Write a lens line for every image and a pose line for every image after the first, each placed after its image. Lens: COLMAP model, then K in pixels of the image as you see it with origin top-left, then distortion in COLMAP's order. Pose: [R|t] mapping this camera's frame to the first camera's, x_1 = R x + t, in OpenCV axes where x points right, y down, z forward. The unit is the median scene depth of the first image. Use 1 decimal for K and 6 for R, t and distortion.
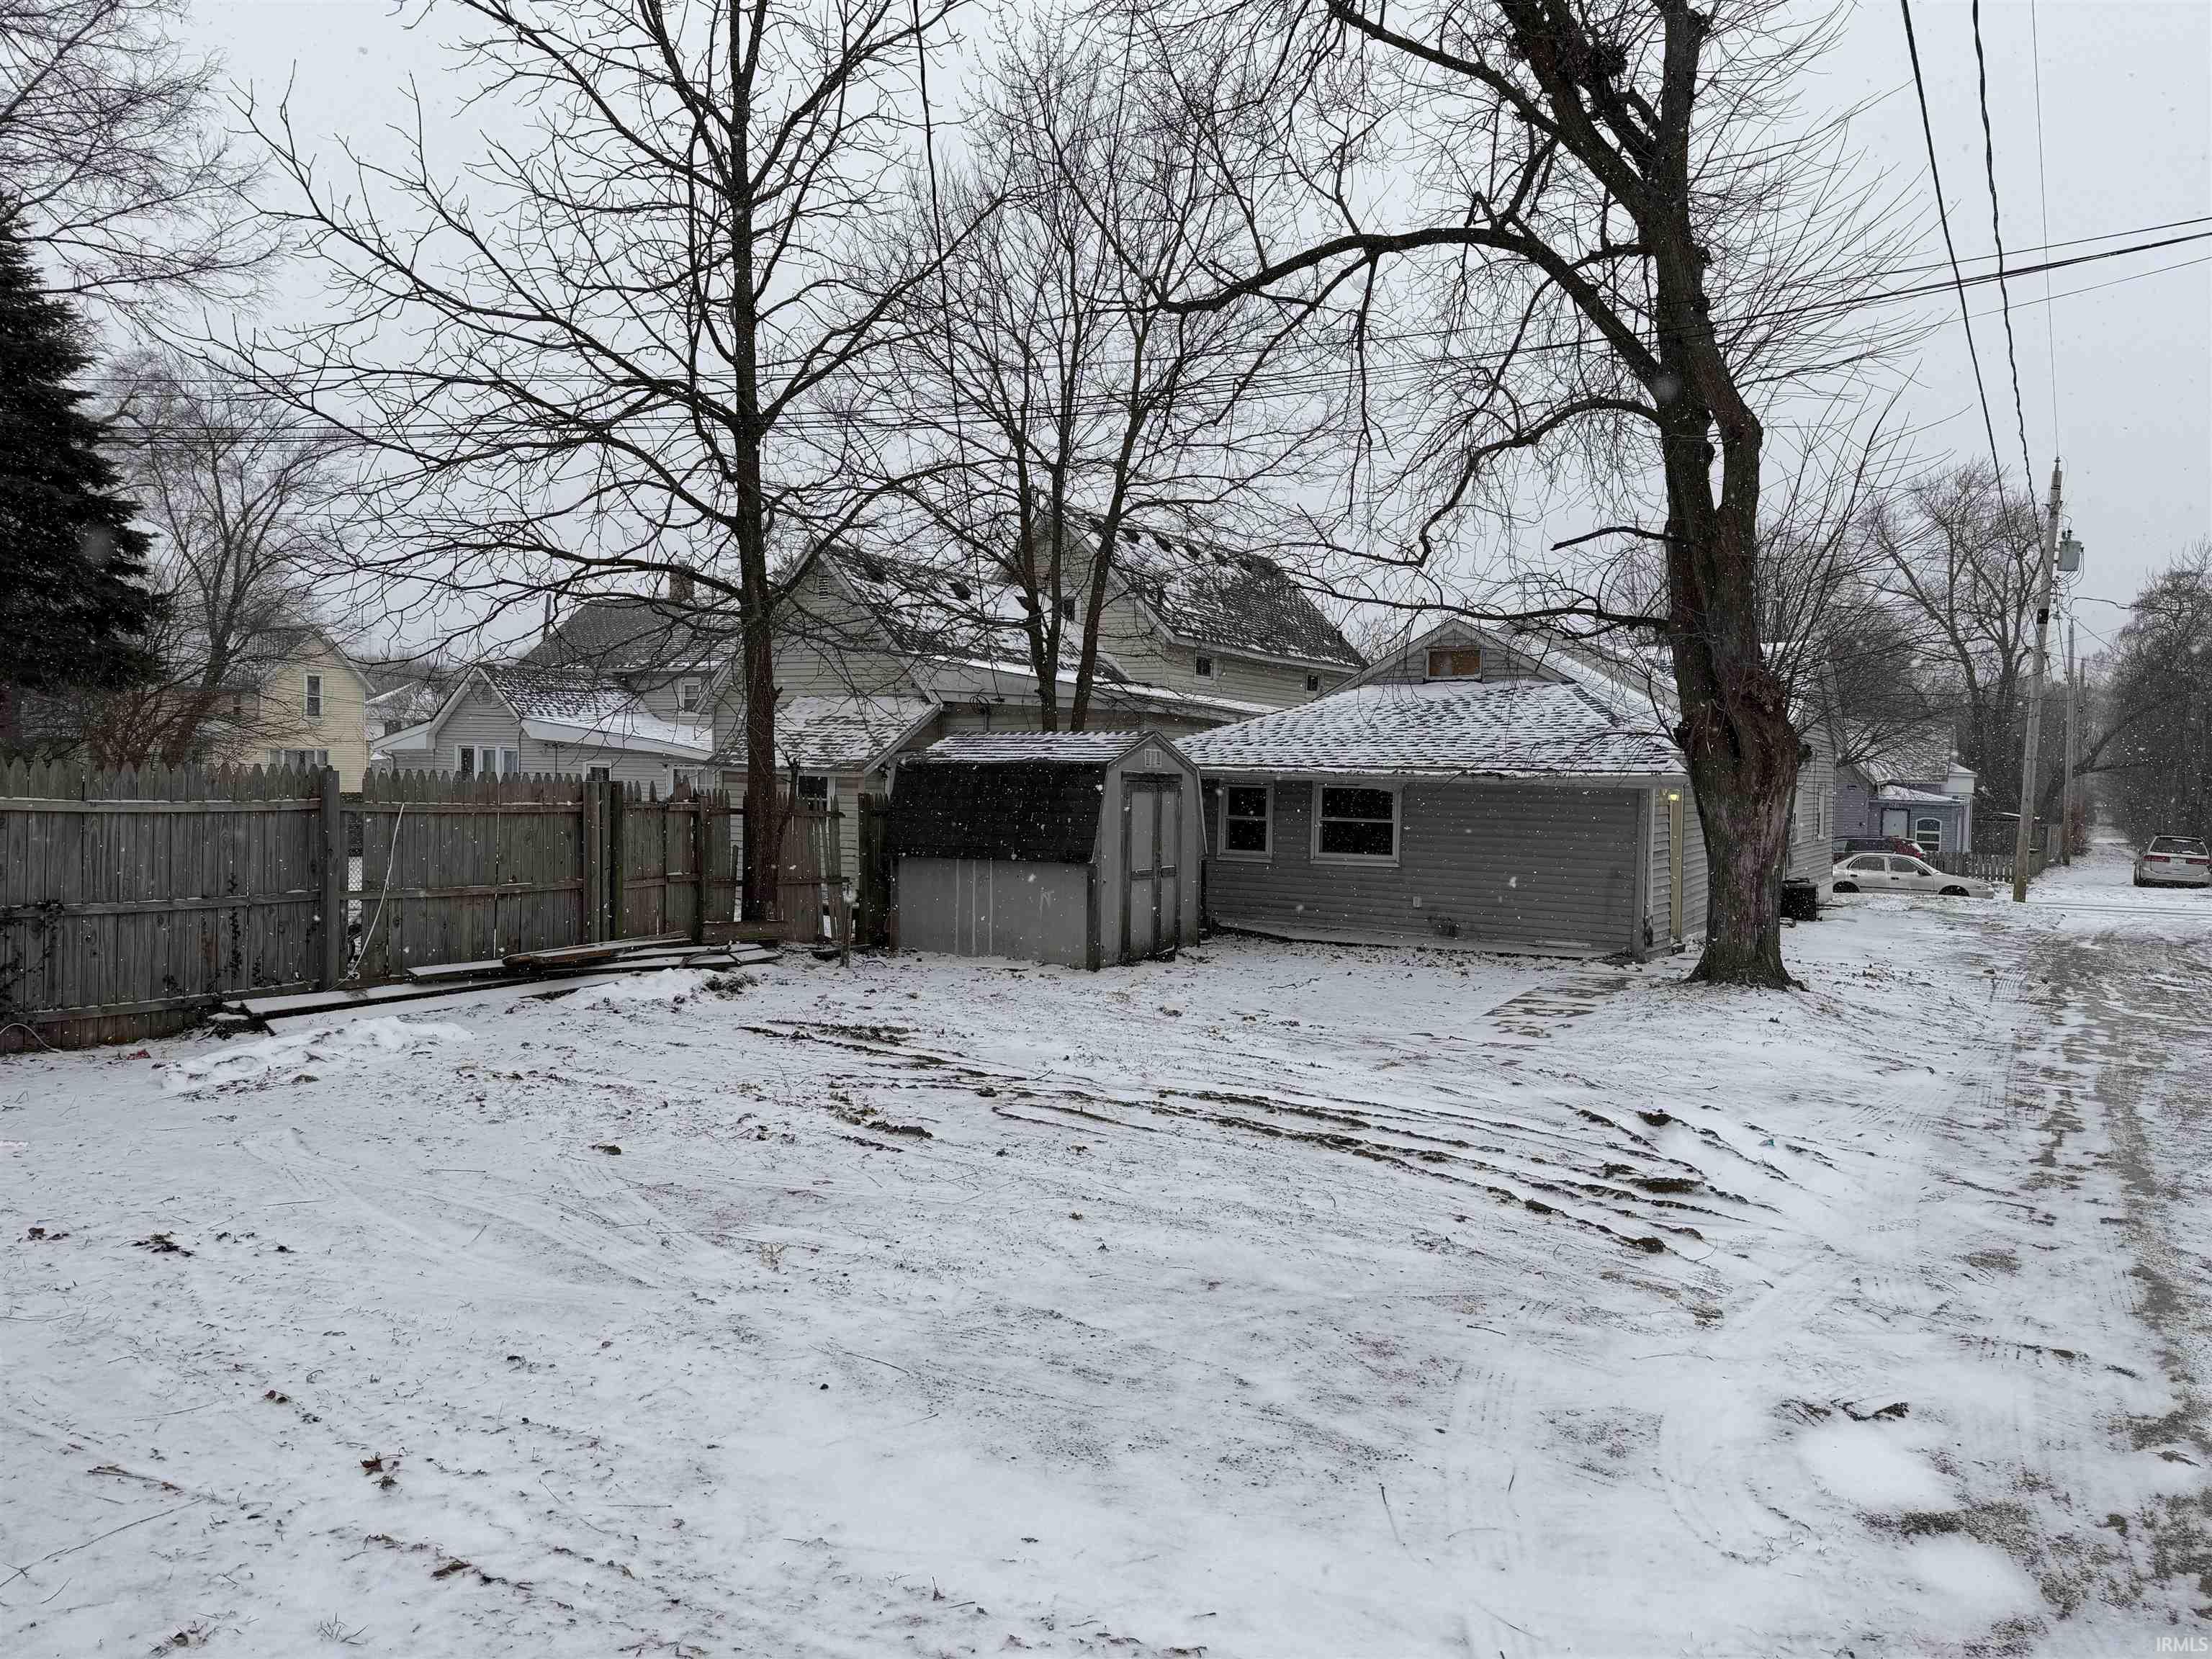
lens RADIAL K [[1500.6, 0, 1103.2], [0, 1500.6, 851.1], [0, 0, 1]] dist [0.000793, -0.001635]
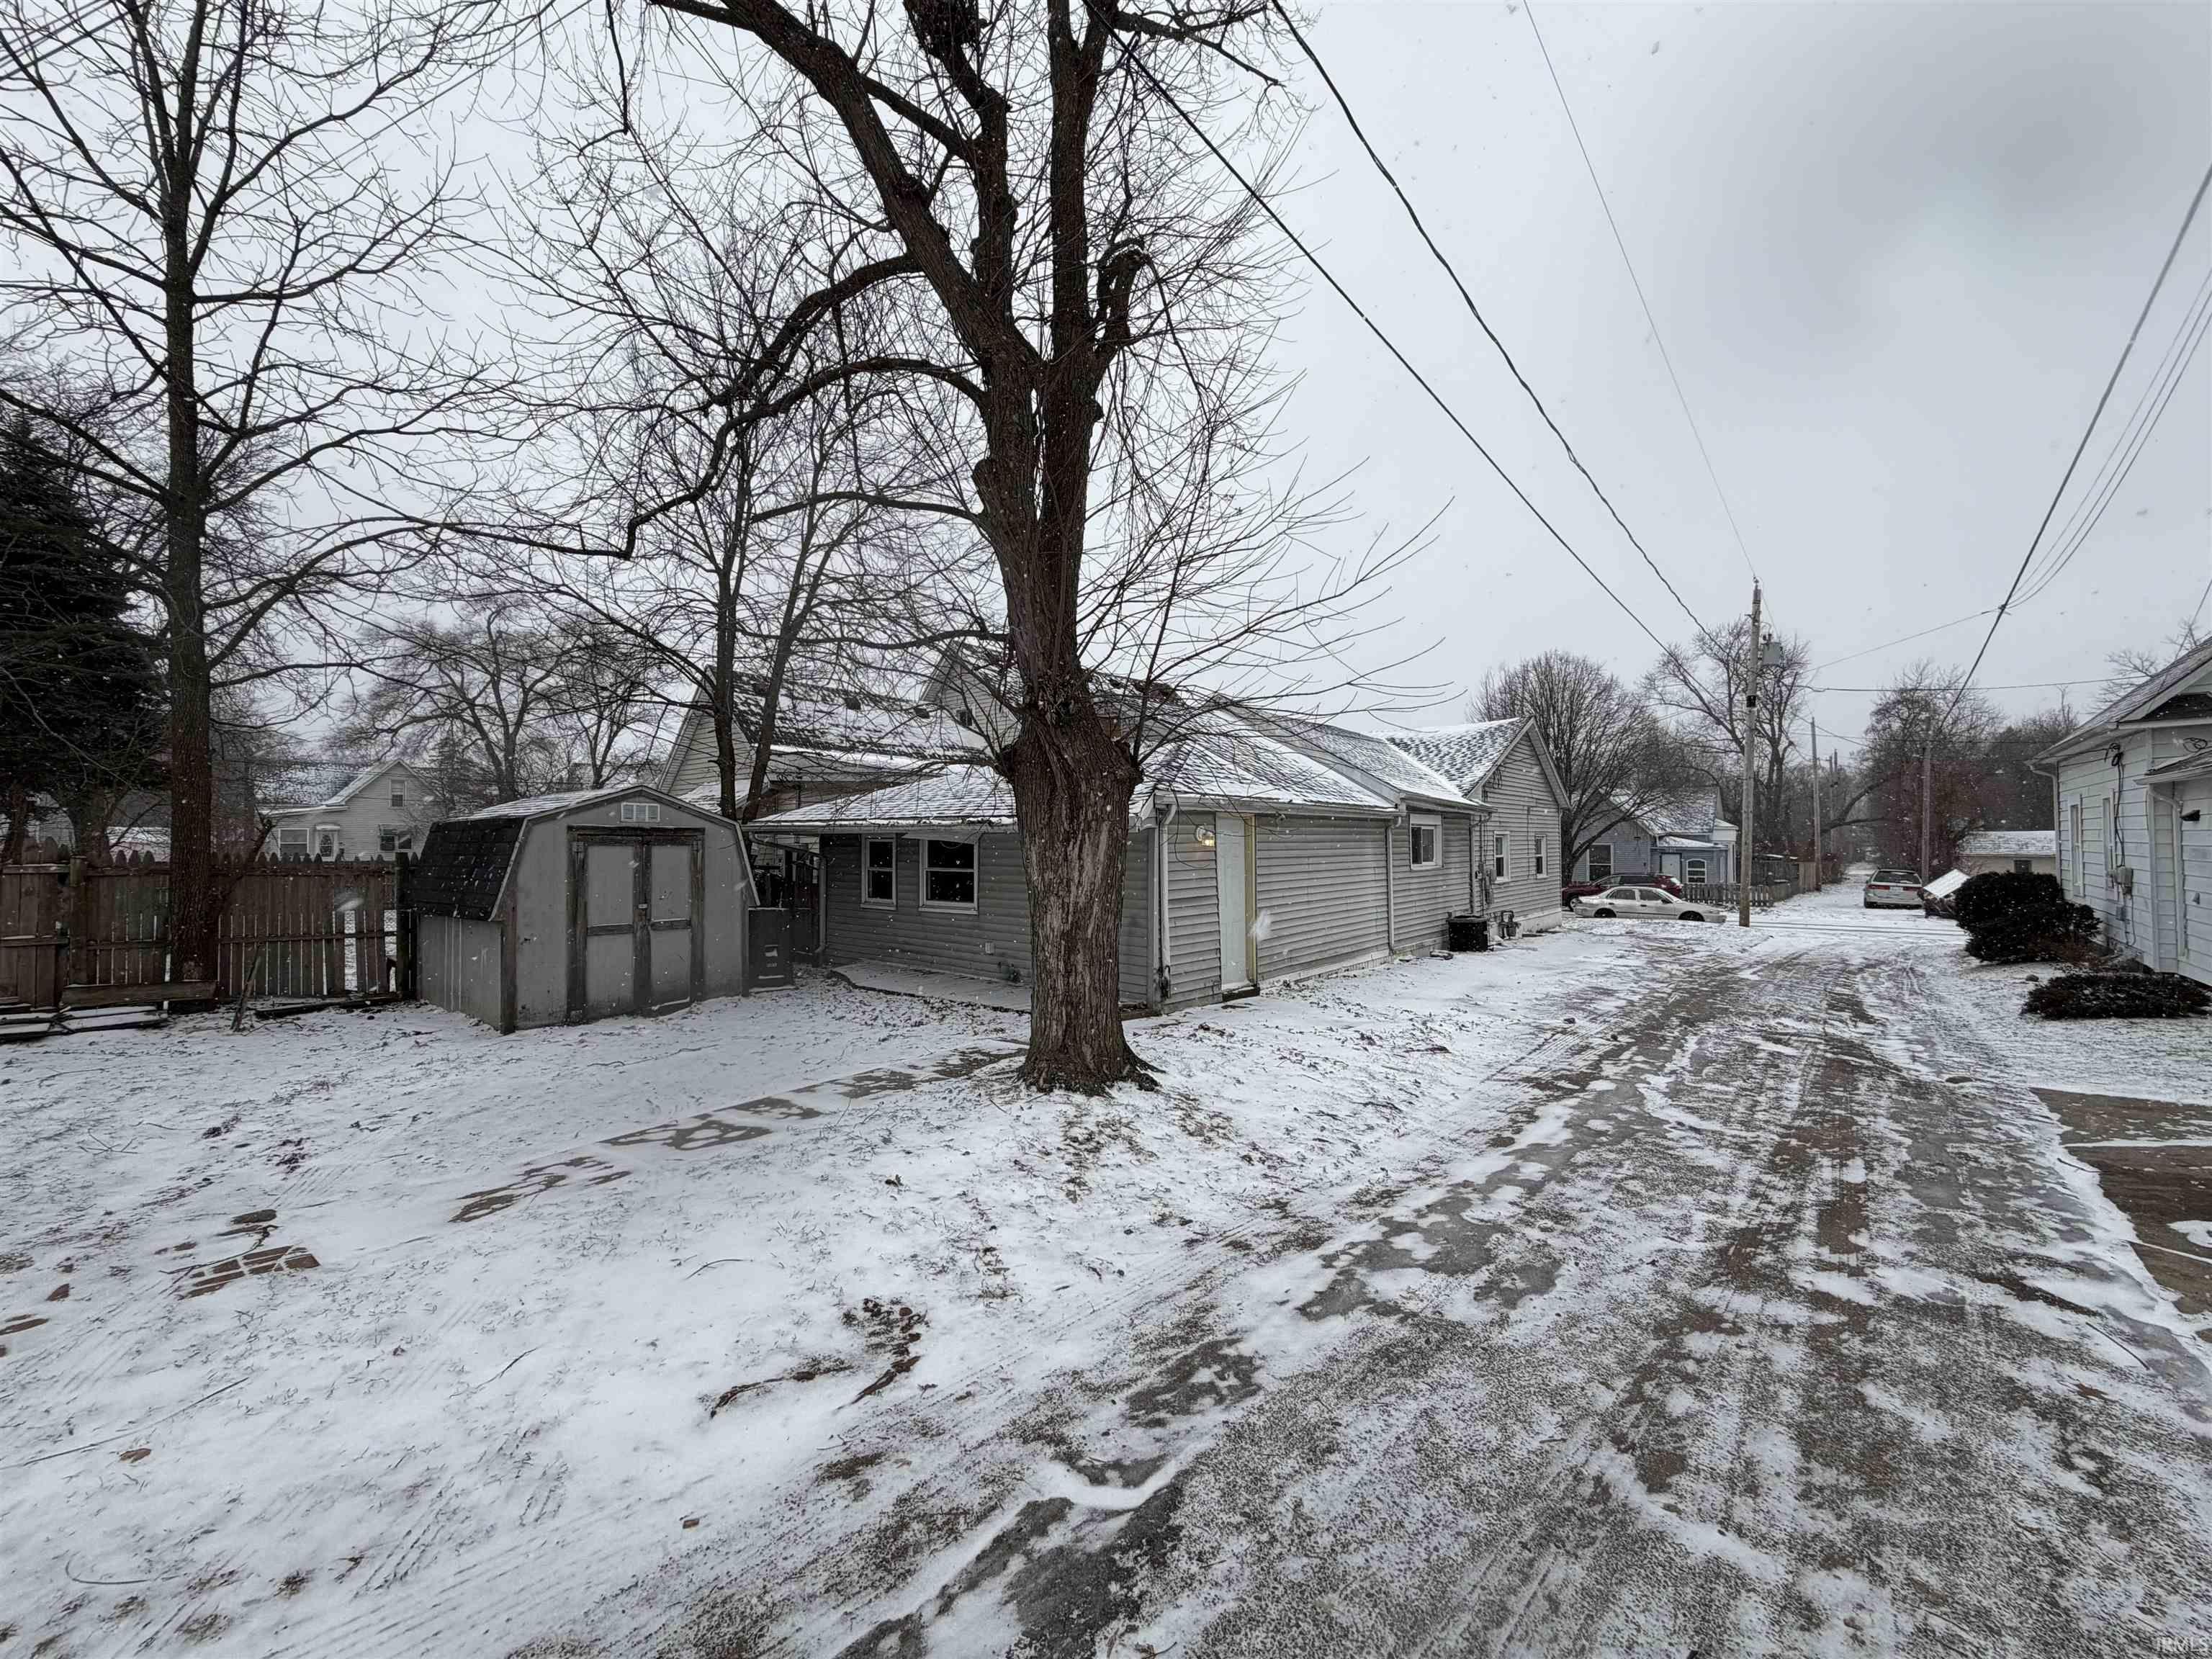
lens RADIAL K [[878.0, 0, 1101.7], [0, 878.0, 827.0], [0, 0, 1]] dist [0.000492, -0.000346]
pose [[0.990854, -0.023778, -0.132825, 0.170493], [0.014339, 0.997332, -0.071576, -0.002302], [0.134173, 0.069017, 0.988552, 0.187730]]
